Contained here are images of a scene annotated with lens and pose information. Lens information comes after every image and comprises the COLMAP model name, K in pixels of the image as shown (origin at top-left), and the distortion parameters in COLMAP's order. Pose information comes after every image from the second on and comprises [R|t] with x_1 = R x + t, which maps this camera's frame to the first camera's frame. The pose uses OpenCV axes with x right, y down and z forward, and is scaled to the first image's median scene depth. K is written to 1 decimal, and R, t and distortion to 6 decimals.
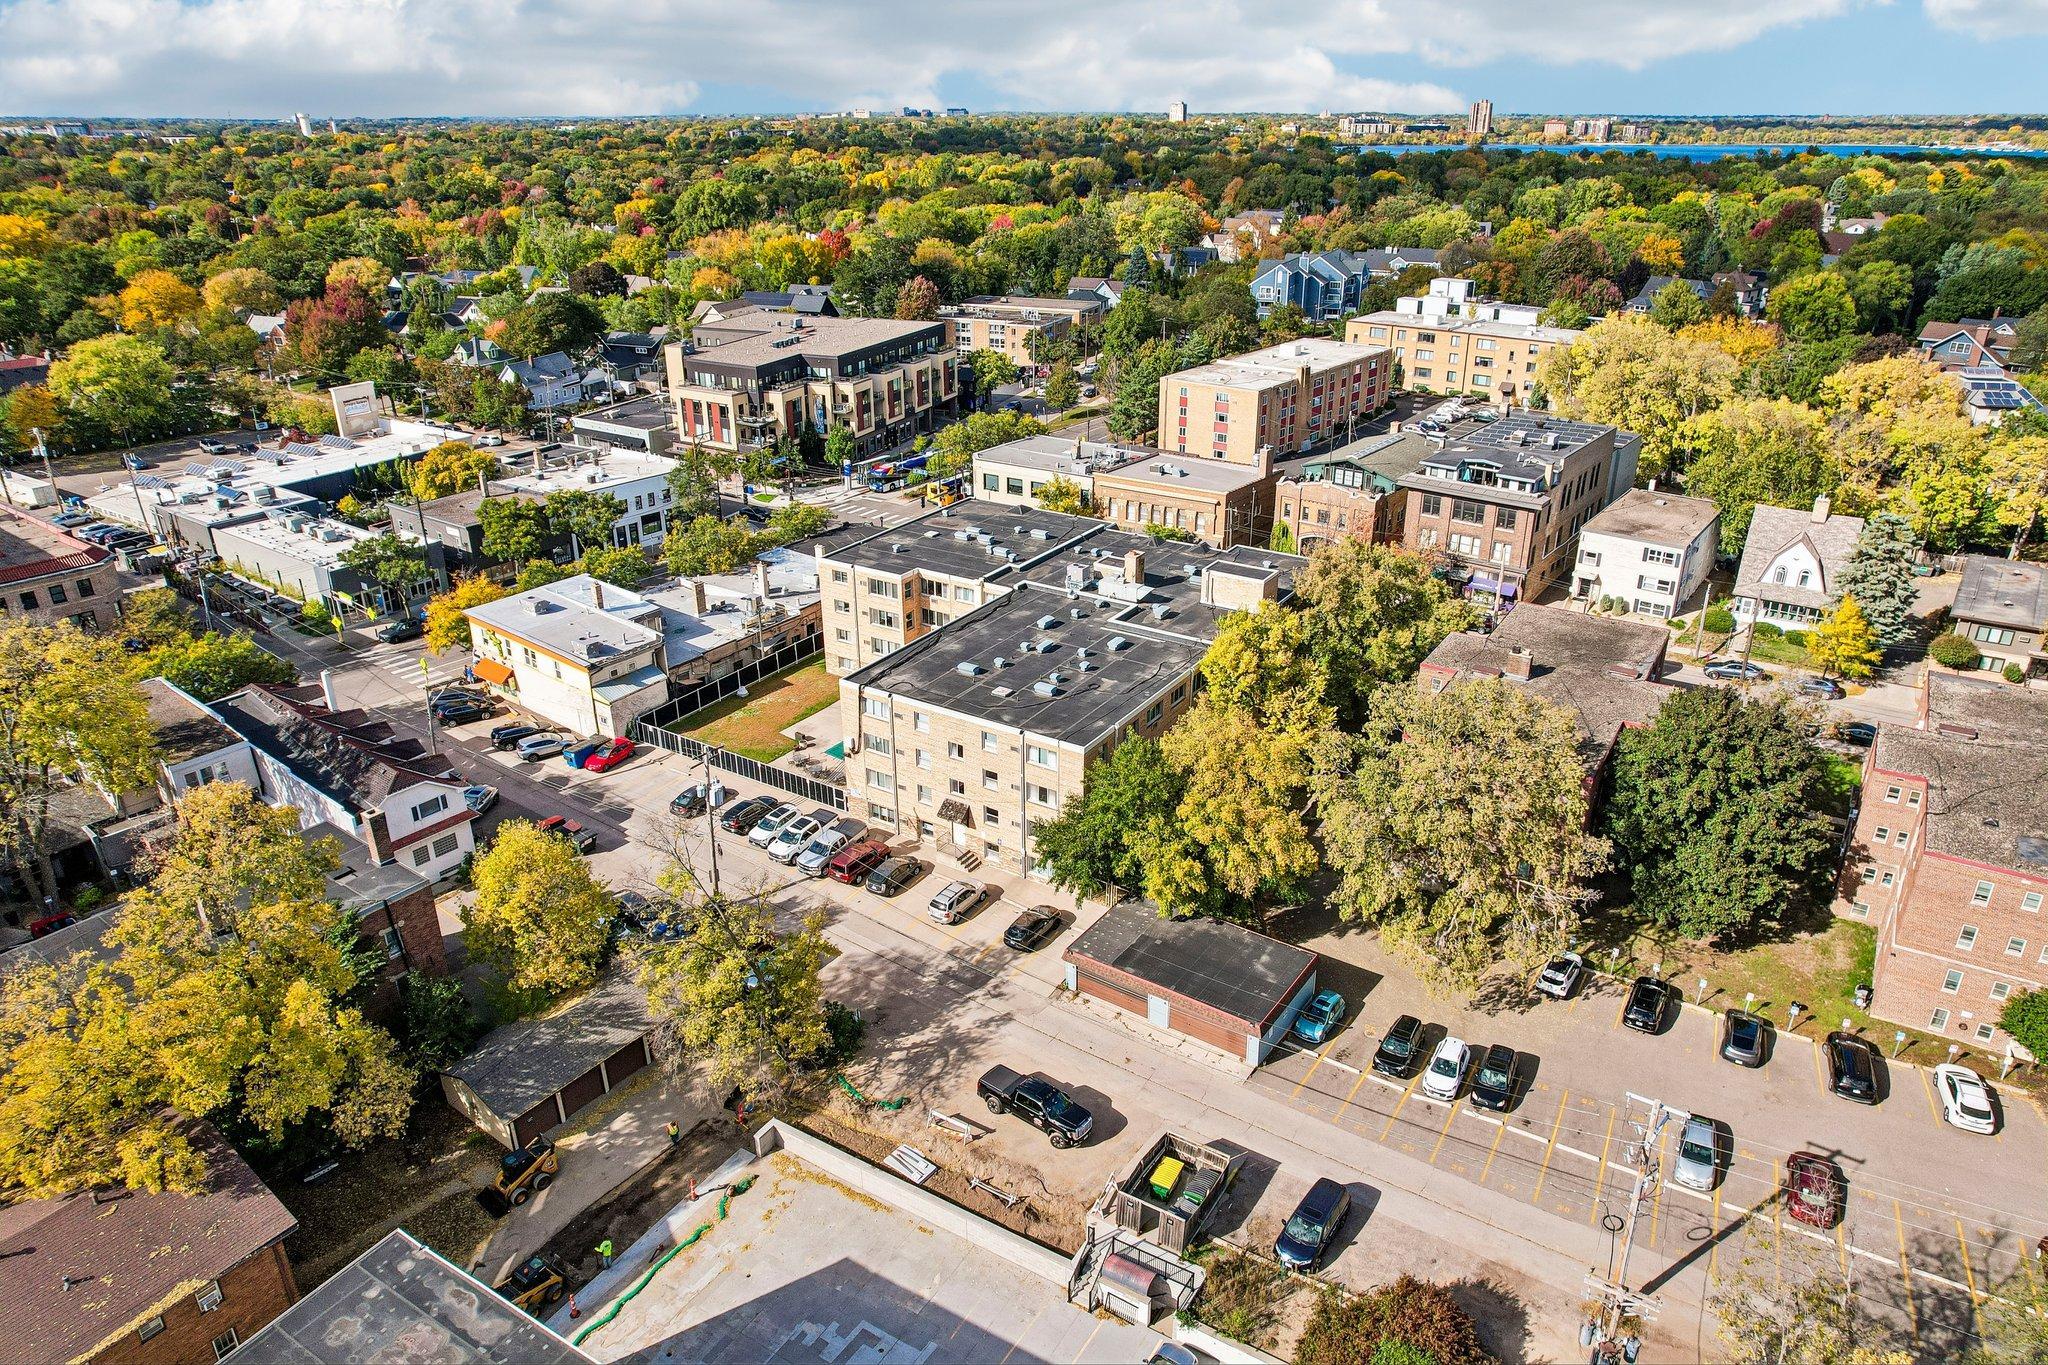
lens RADIAL K [[1313.9, 0, 1030.1], [0, 1313.9, 685.5], [0, 0, 1]] dist [-0.084948, 0.075904]
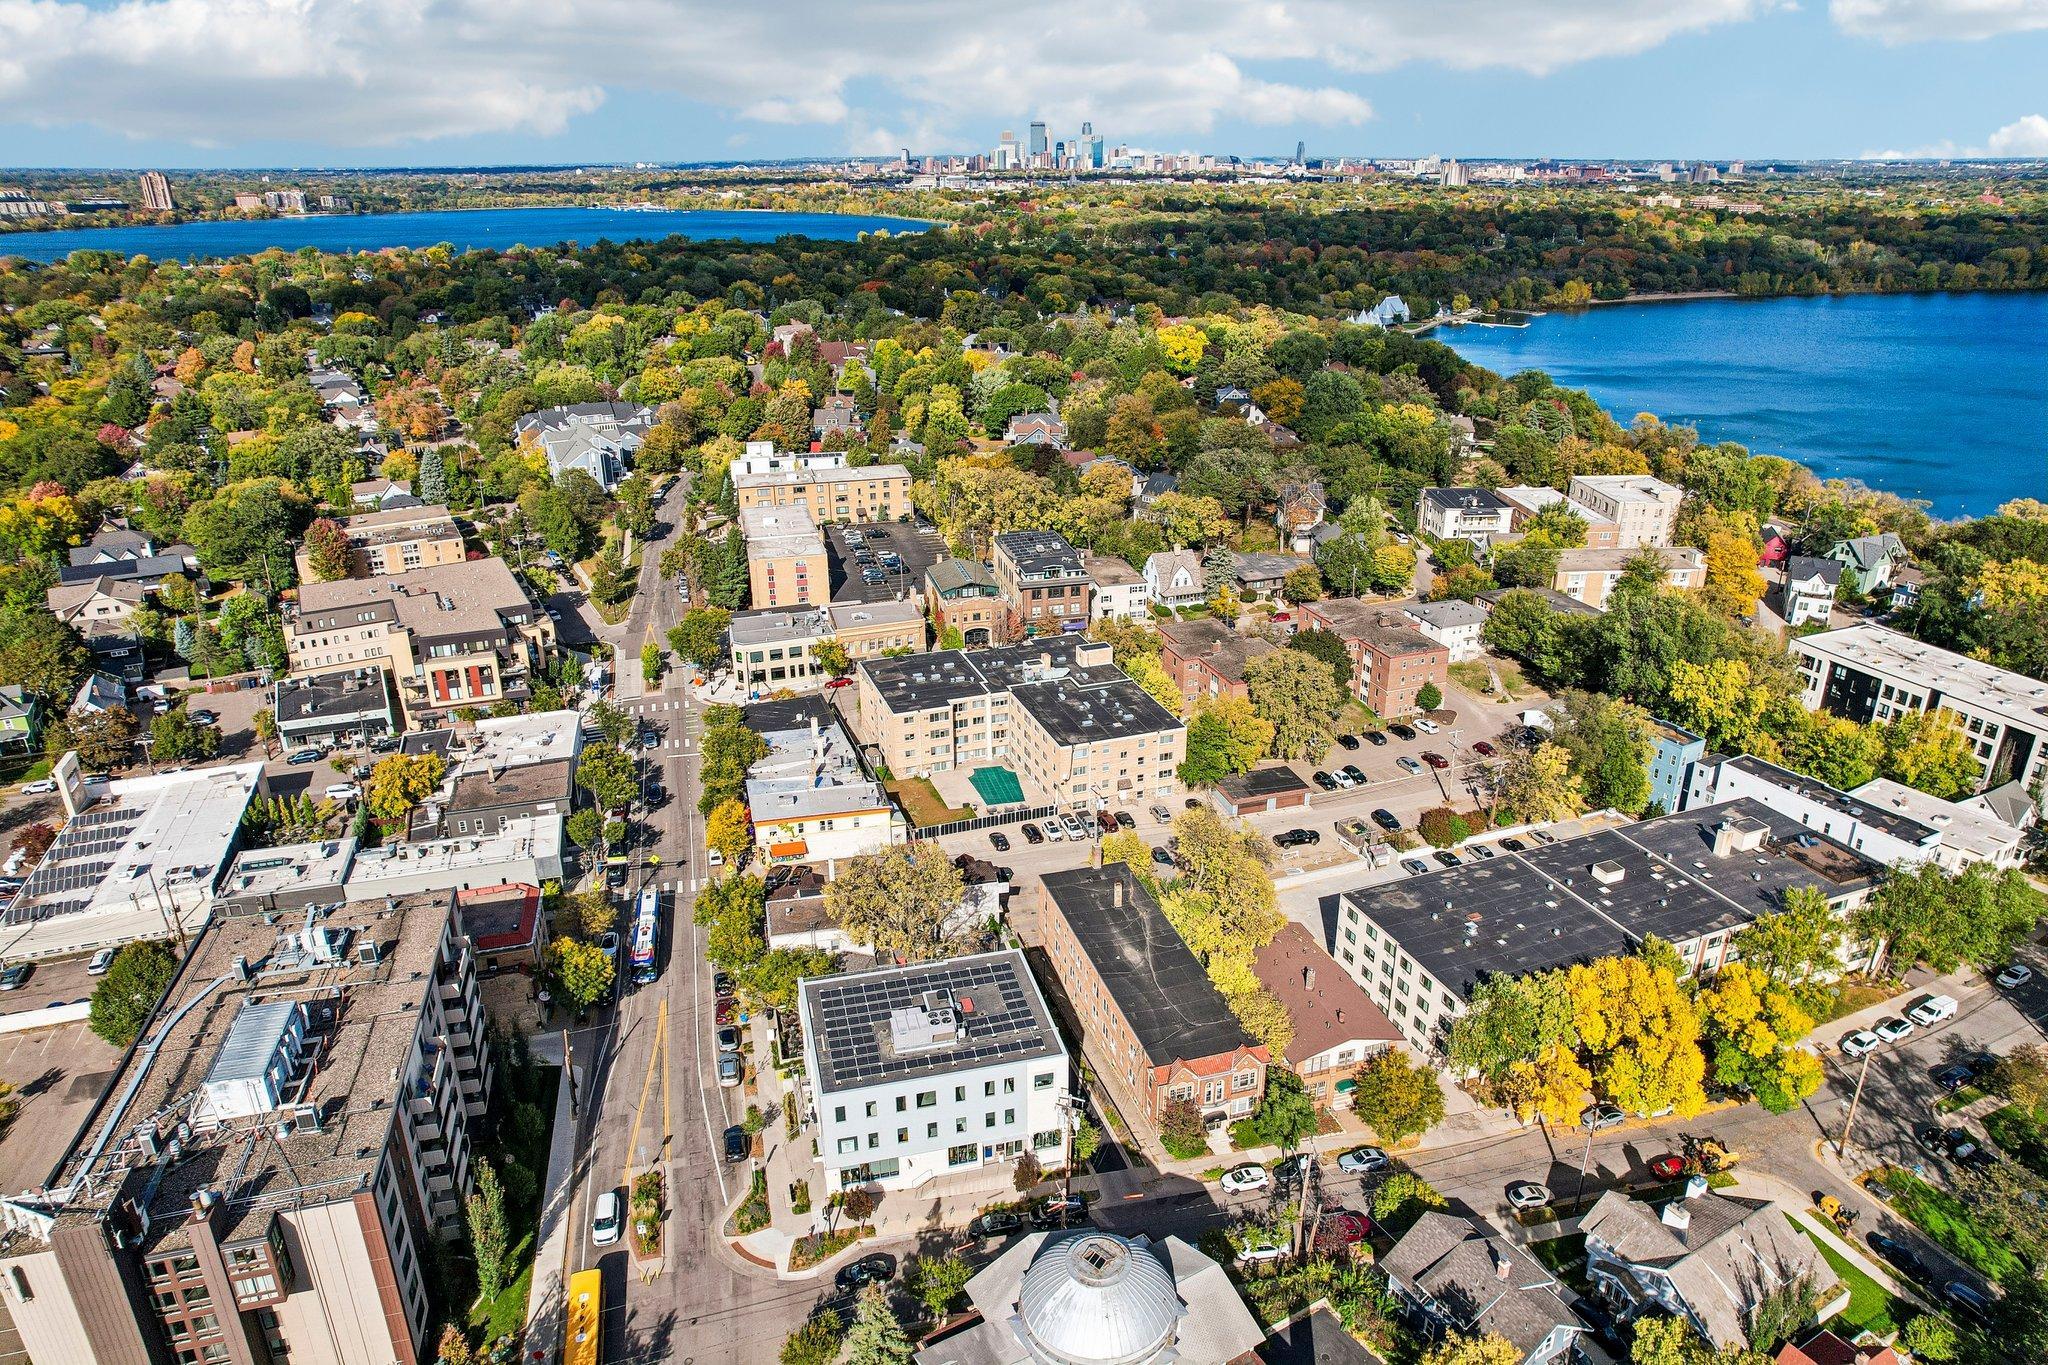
lens RADIAL K [[1313.9, 0, 1030.1], [0, 1313.9, 685.5], [0, 0, 1]] dist [-0.084948, 0.075904]
pose [[0.604286, -0.300742, 0.737830, -1.190637], [0.323978, 0.938764, 0.117304, -0.252164], [-0.727926, 0.168155, 0.664716, -0.243234]]
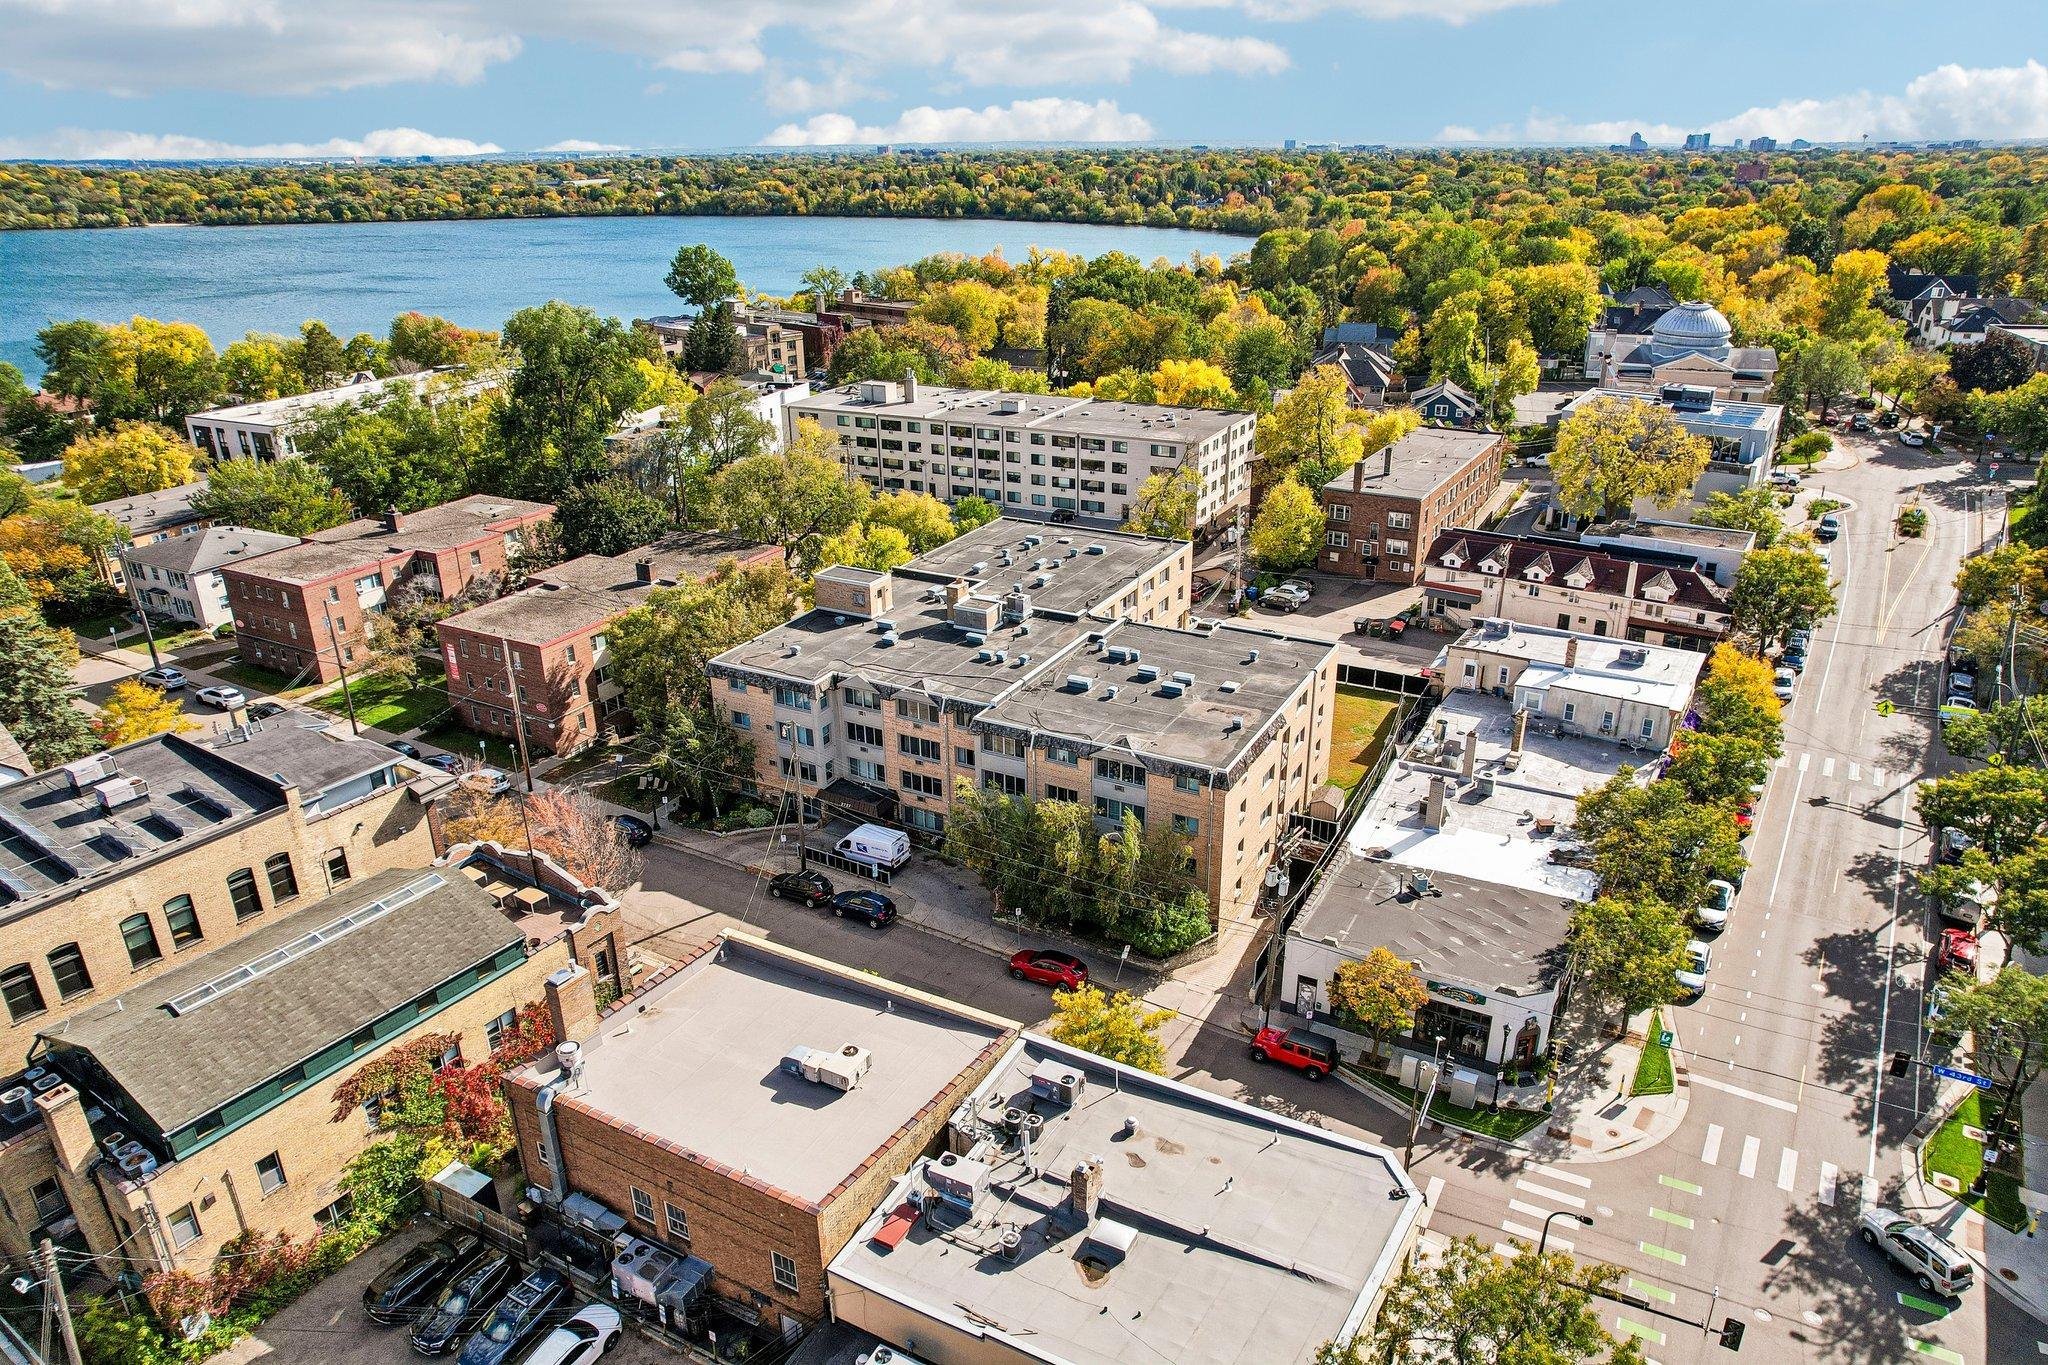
lens RADIAL K [[1313.9, 0, 1030.1], [0, 1313.9, 685.5], [0, 0, 1]] dist [-0.084948, 0.075904]
pose [[-0.996369, 0.046005, -0.071637, 0.082741], [-0.020274, 0.689011, 0.724468, -0.617383], [0.082688, 0.723290, -0.685576, 1.436953]]
